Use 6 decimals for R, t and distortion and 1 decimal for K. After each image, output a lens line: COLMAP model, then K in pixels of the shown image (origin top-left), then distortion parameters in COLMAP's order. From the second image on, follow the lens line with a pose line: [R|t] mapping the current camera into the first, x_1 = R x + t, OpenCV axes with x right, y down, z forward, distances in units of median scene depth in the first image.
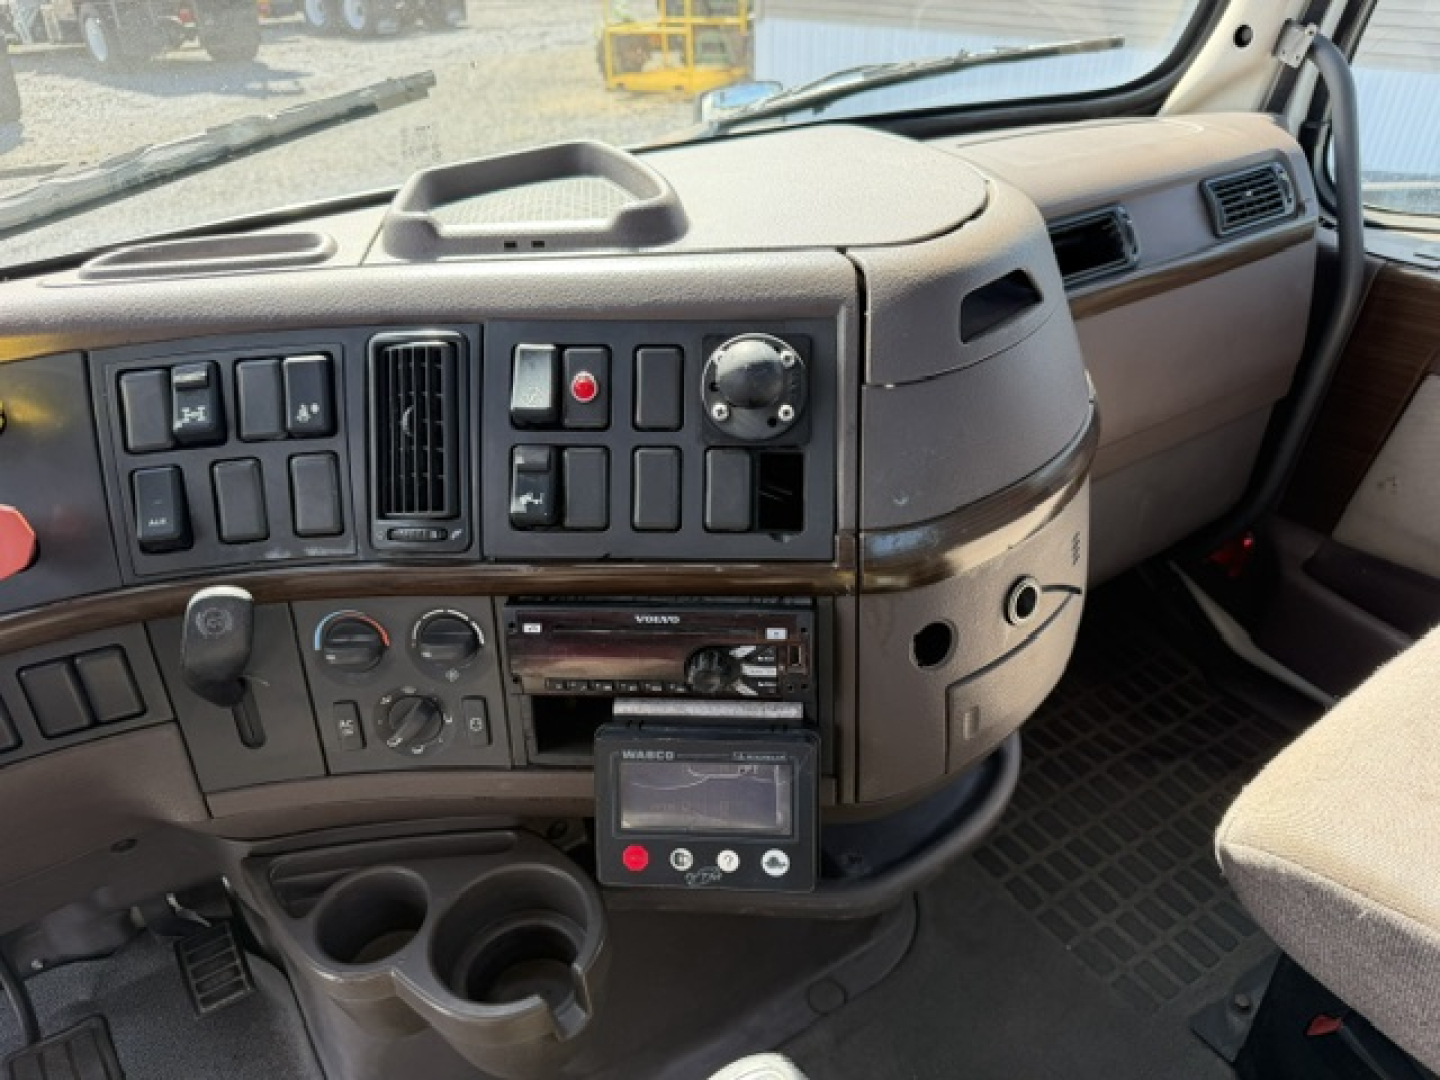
lens RADIAL K [[1123.1, 0, 720.0], [0, 1123.1, 540.0], [0, 0, 1]] dist [0.076505, -0.125133]
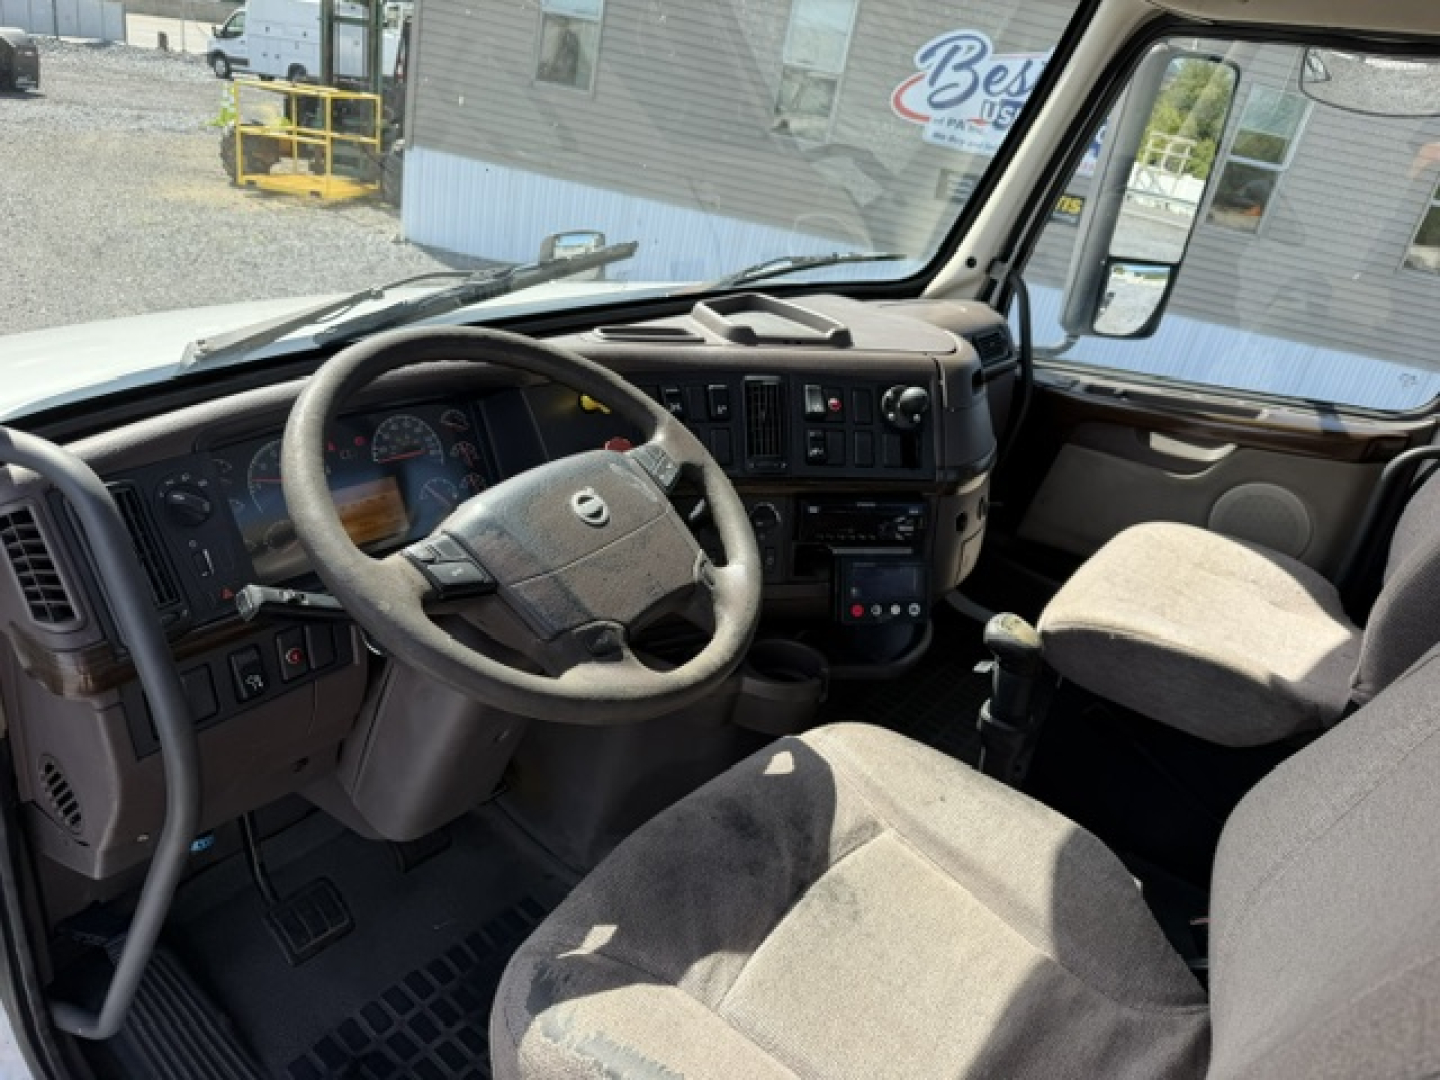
lens RADIAL K [[1100.9, 0, 728.5], [0, 1100.9, 531.5], [0, 0, 1]] dist [0.100351, -0.112180]
pose [[0.924944, 0.018530, 0.379652, -0.562364], [0.021403, 0.994687, -0.100693, 0.165647], [-0.379501, 0.101261, 0.919633, -0.464712]]
